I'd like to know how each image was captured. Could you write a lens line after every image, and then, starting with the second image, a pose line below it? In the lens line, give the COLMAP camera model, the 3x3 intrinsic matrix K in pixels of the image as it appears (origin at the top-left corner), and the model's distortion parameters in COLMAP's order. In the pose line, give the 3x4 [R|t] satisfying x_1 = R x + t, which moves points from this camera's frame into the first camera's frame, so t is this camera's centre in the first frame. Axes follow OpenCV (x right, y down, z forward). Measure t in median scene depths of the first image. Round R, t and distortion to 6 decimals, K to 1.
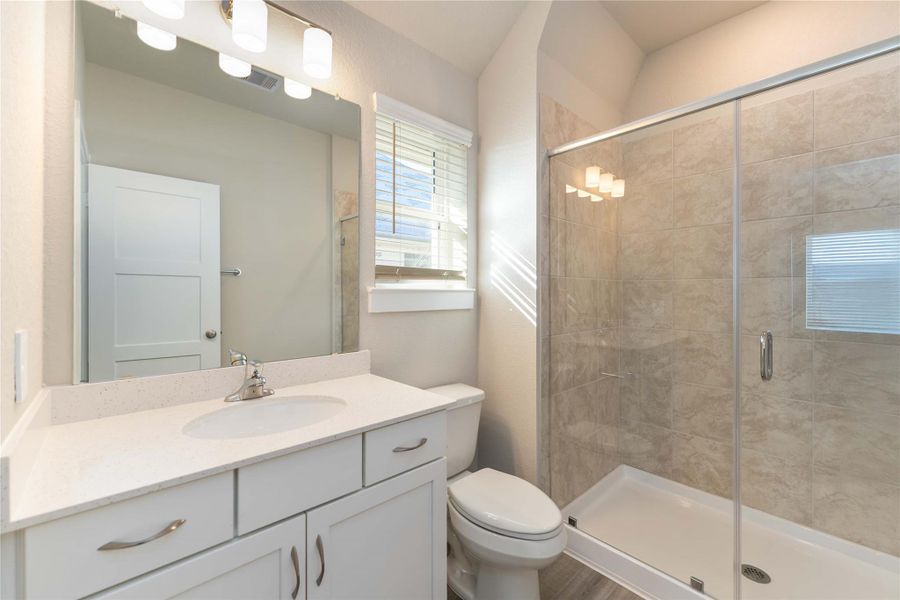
lens RADIAL K [[367.0, 0, 451.1], [0, 367.0, 294.5], [0, 0, 1]] dist [0.003094, -0.001306]
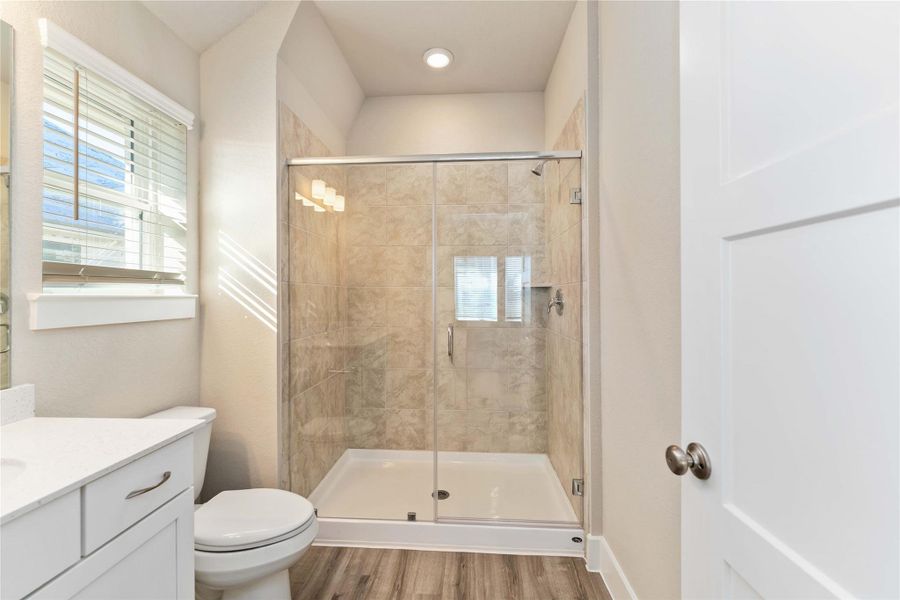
lens RADIAL K [[367.0, 0, 447.9], [0, 367.0, 297.5], [0, 0, 1]] dist [0.003094, -0.001306]
pose [[0.723072, -0.006171, 0.690745, -0.115057], [0.006053, 0.999978, 0.002597, -0.007372], [-0.690746, 0.002303, 0.723094, -0.042513]]
